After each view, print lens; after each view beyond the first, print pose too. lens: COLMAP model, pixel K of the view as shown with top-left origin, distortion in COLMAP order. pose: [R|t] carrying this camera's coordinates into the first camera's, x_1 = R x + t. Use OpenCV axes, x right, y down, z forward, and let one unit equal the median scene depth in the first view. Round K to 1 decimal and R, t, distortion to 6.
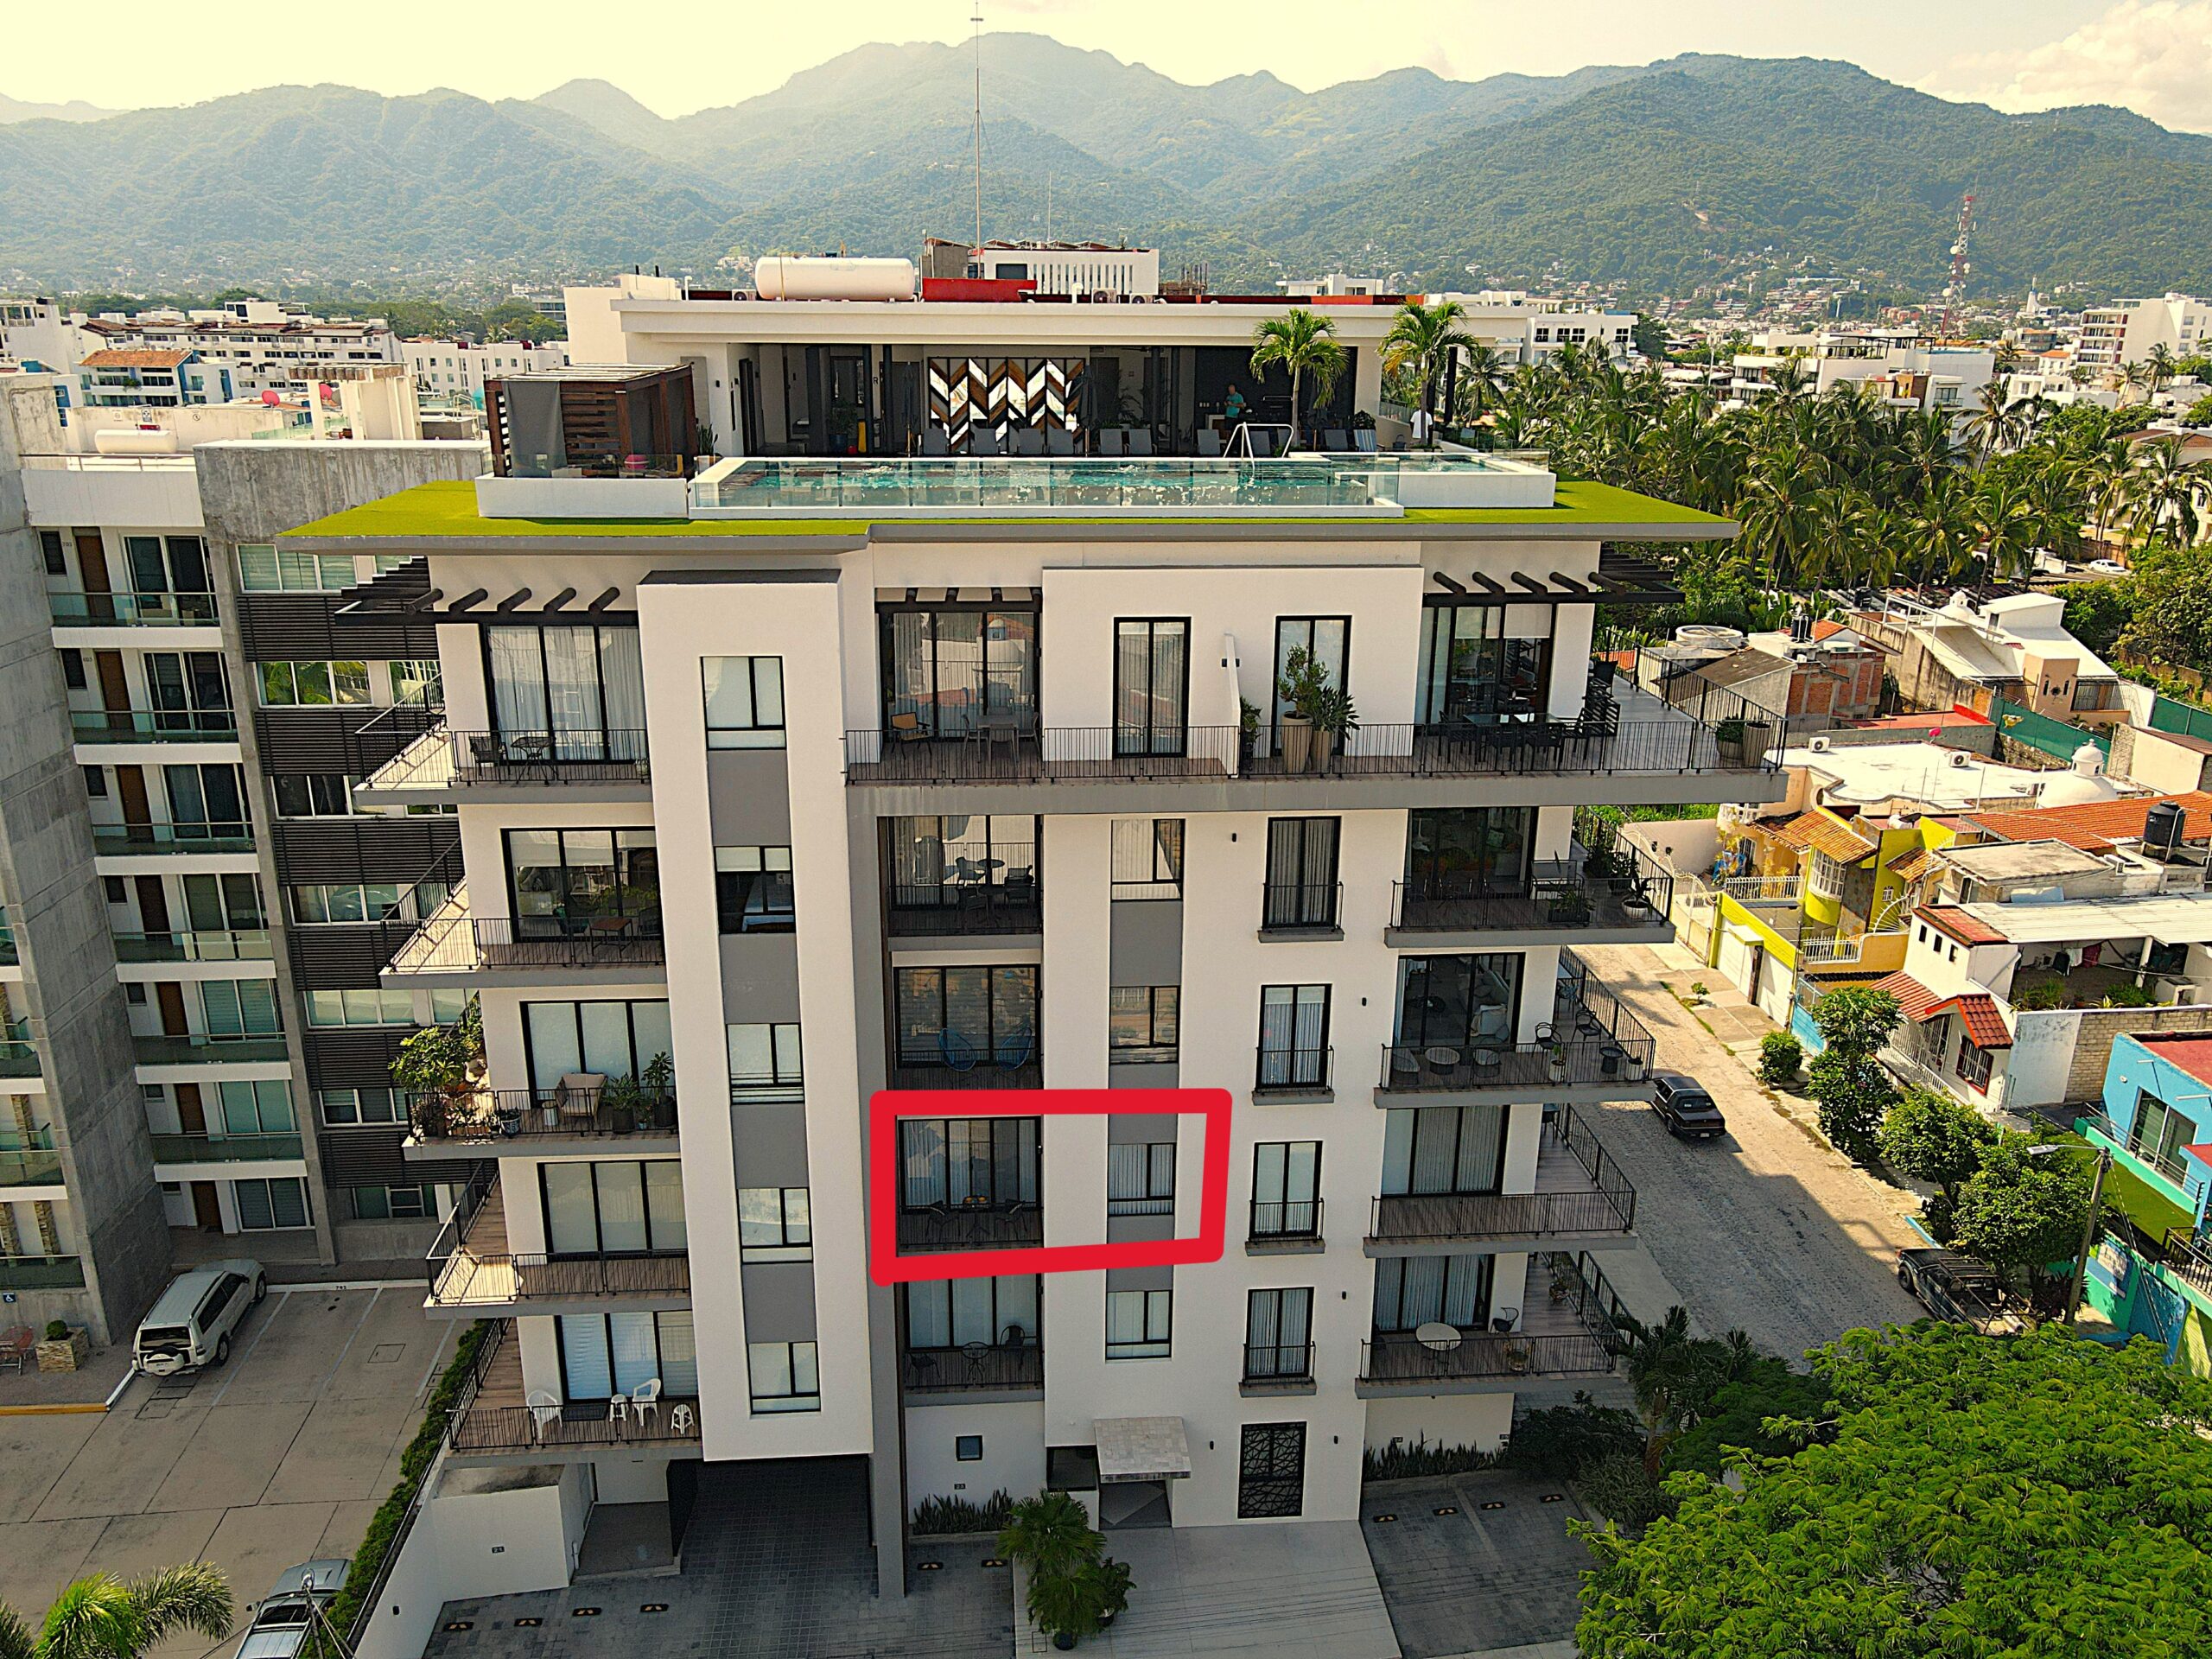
lens RADIAL K [[1627.1, 0, 1105.0], [0, 1627.1, 821.2], [0, 0, 1]] dist [0.003221, 0.015574]
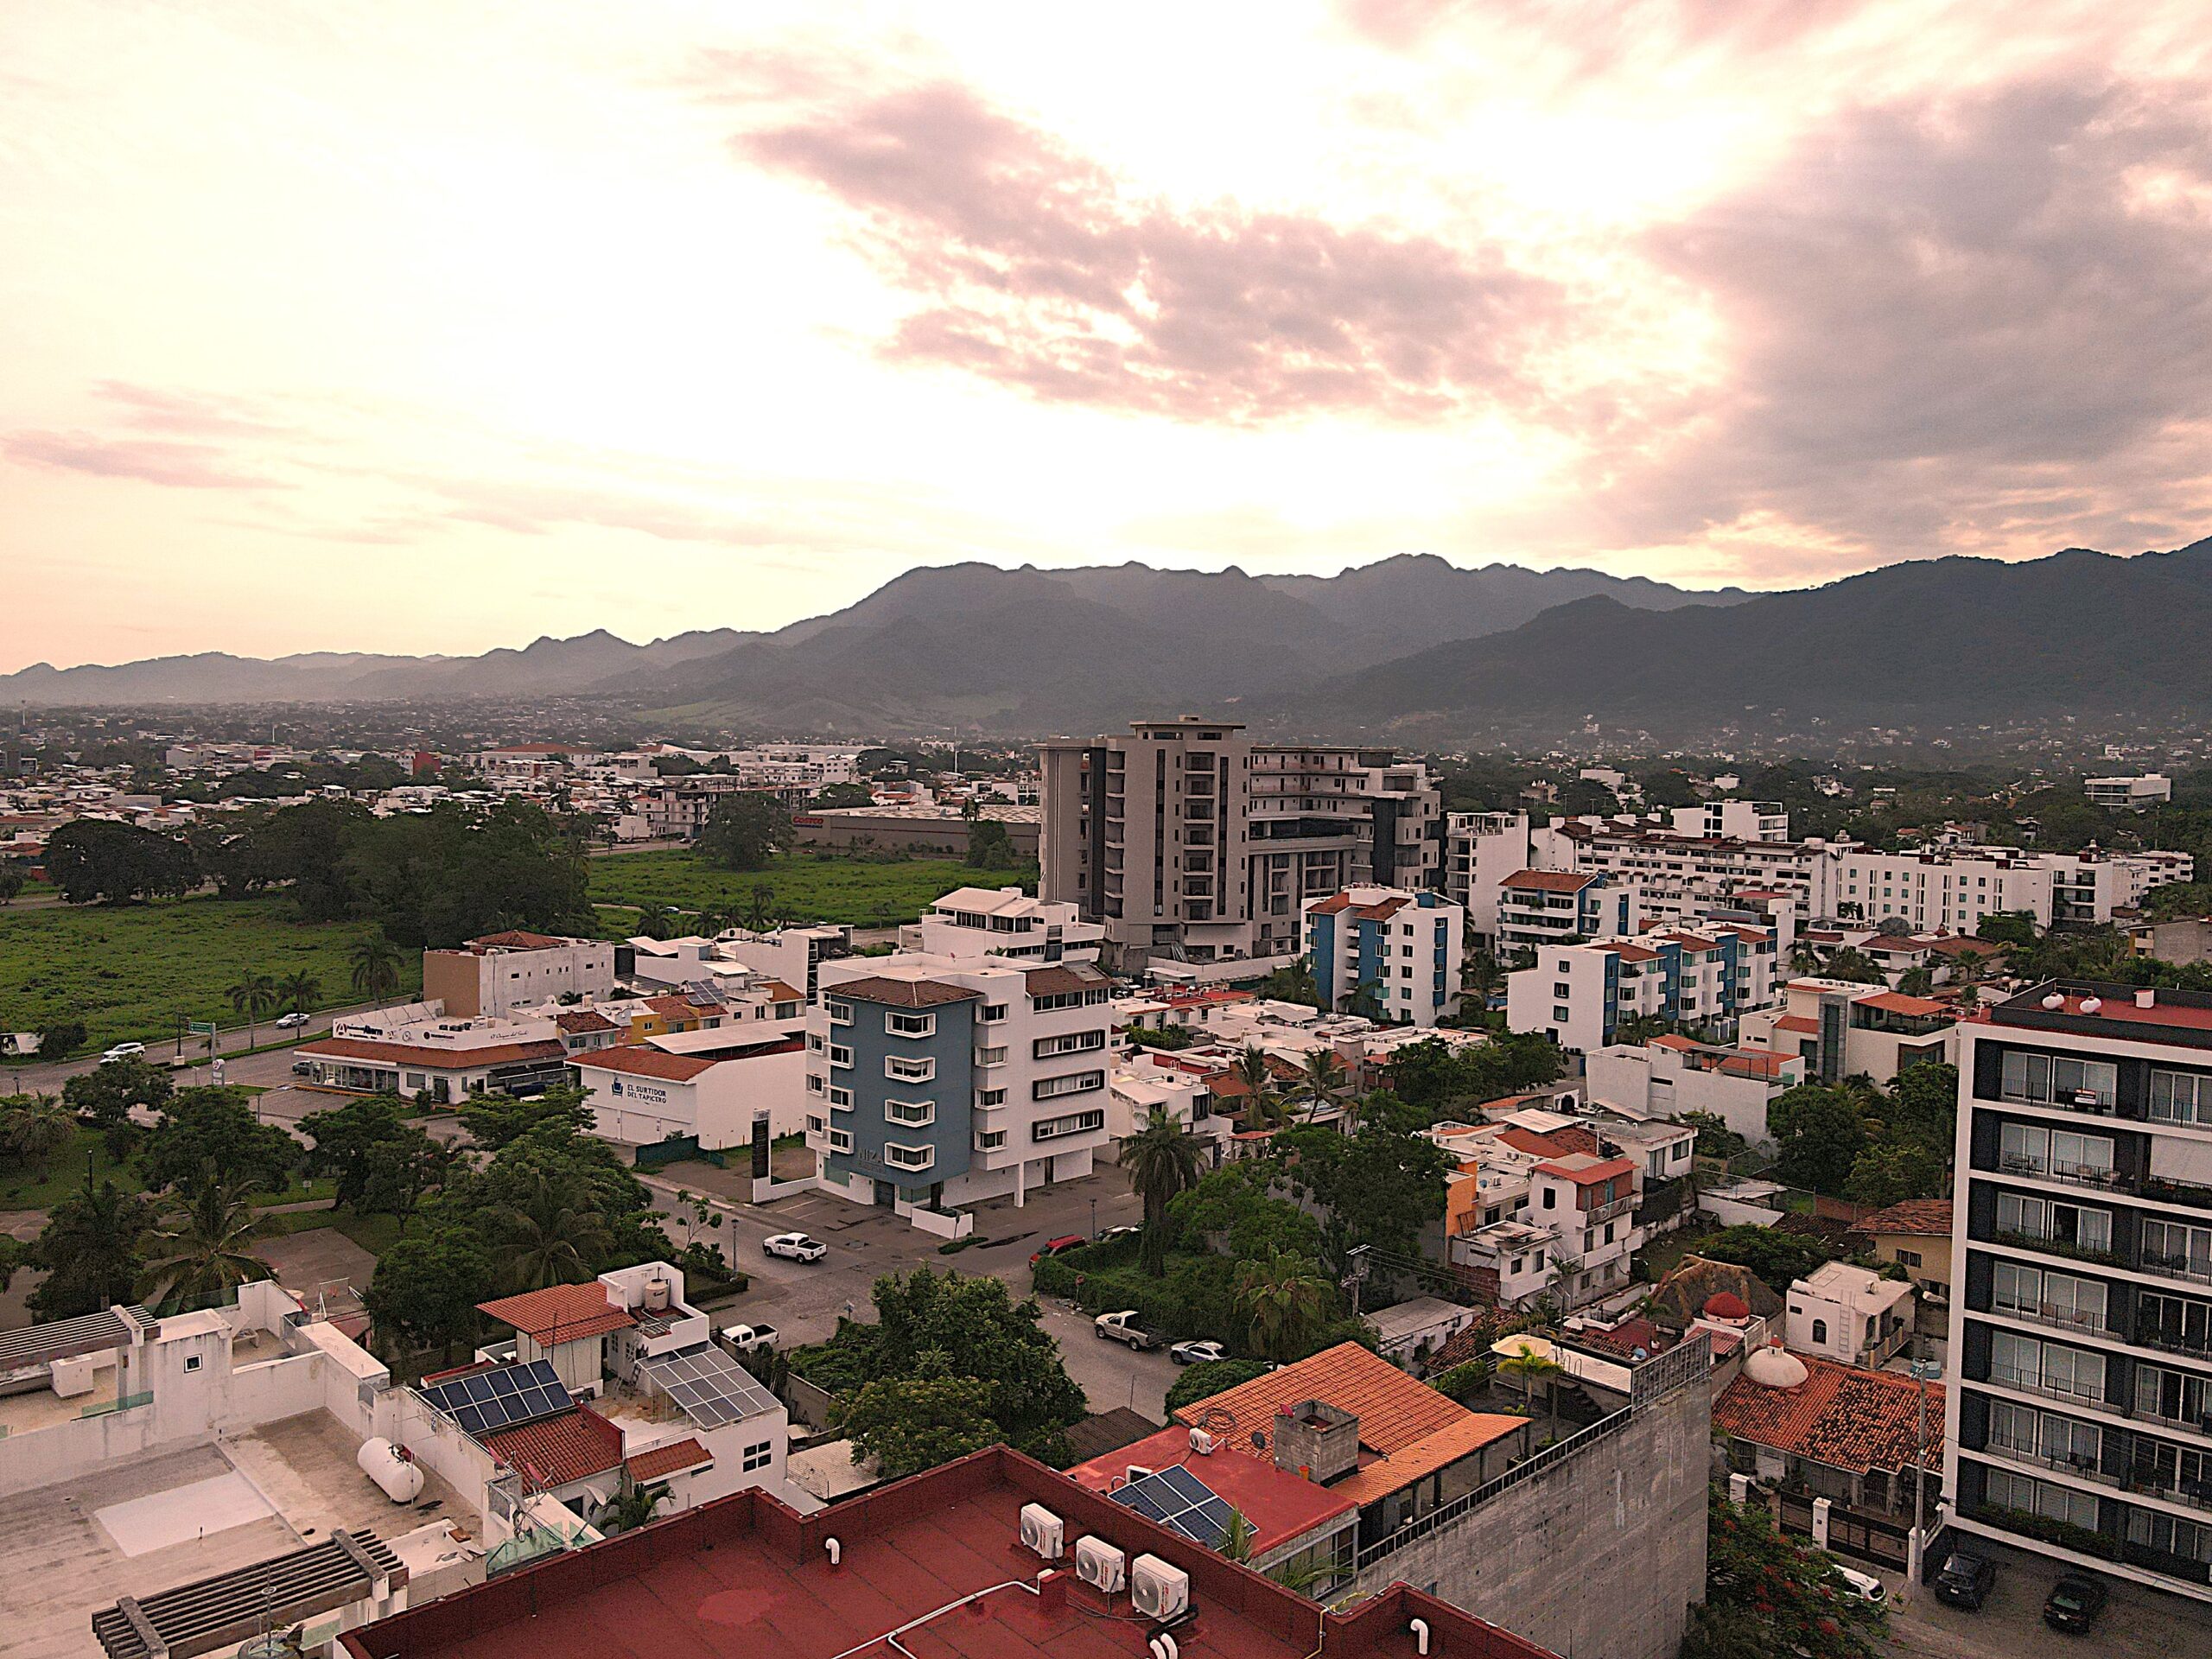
lens RADIAL K [[1627.1, 0, 1087.1], [0, 1627.1, 841.0], [0, 0, 1]] dist [0.003221, 0.015574]
pose [[0.618560, 0.049236, -0.784193, 0.190295], [-0.241993, 0.961460, -0.130515, -0.590686], [0.747544, 0.270501, 0.606635, 0.873562]]
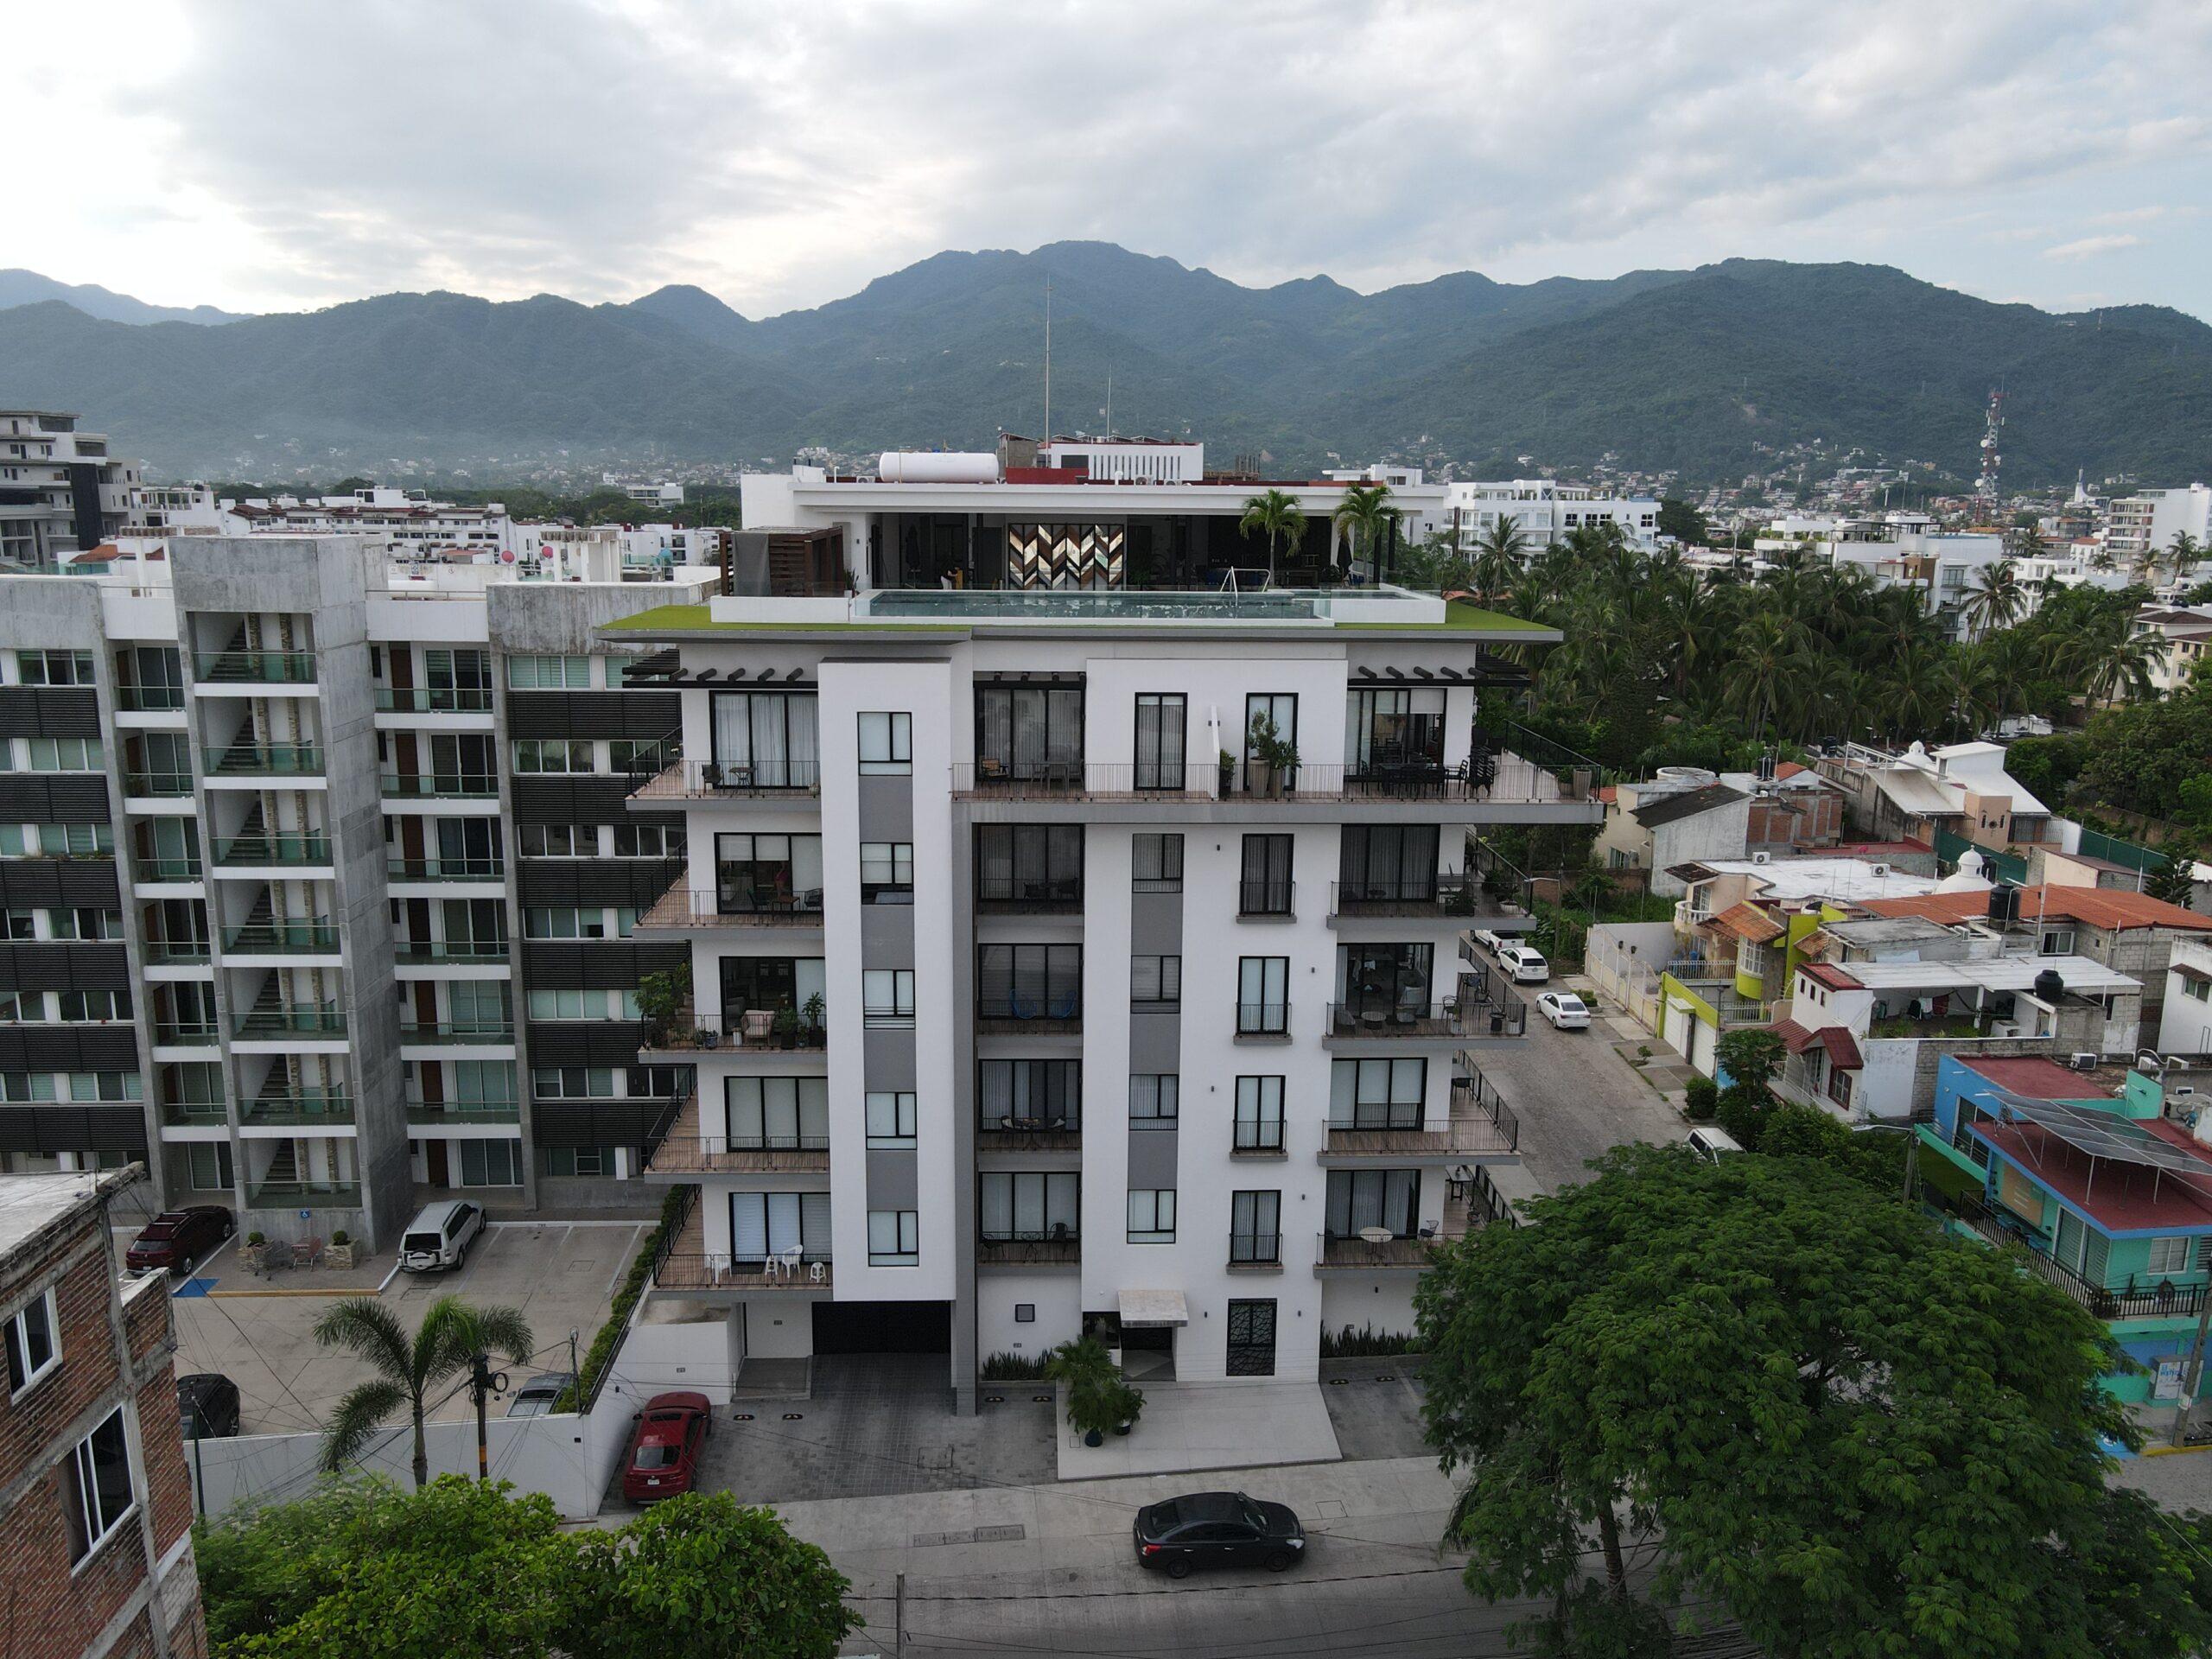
lens RADIAL K [[1627.1, 0, 1106.3], [0, 1627.1, 827.0], [0, 0, 1]] dist [0.003221, 0.015574]
pose [[0.999303, 0.009179, -0.036192, 0.025162], [-0.012914, 0.994454, -0.104373, 0.111088], [0.035034, 0.104768, 0.993879, -0.332310]]
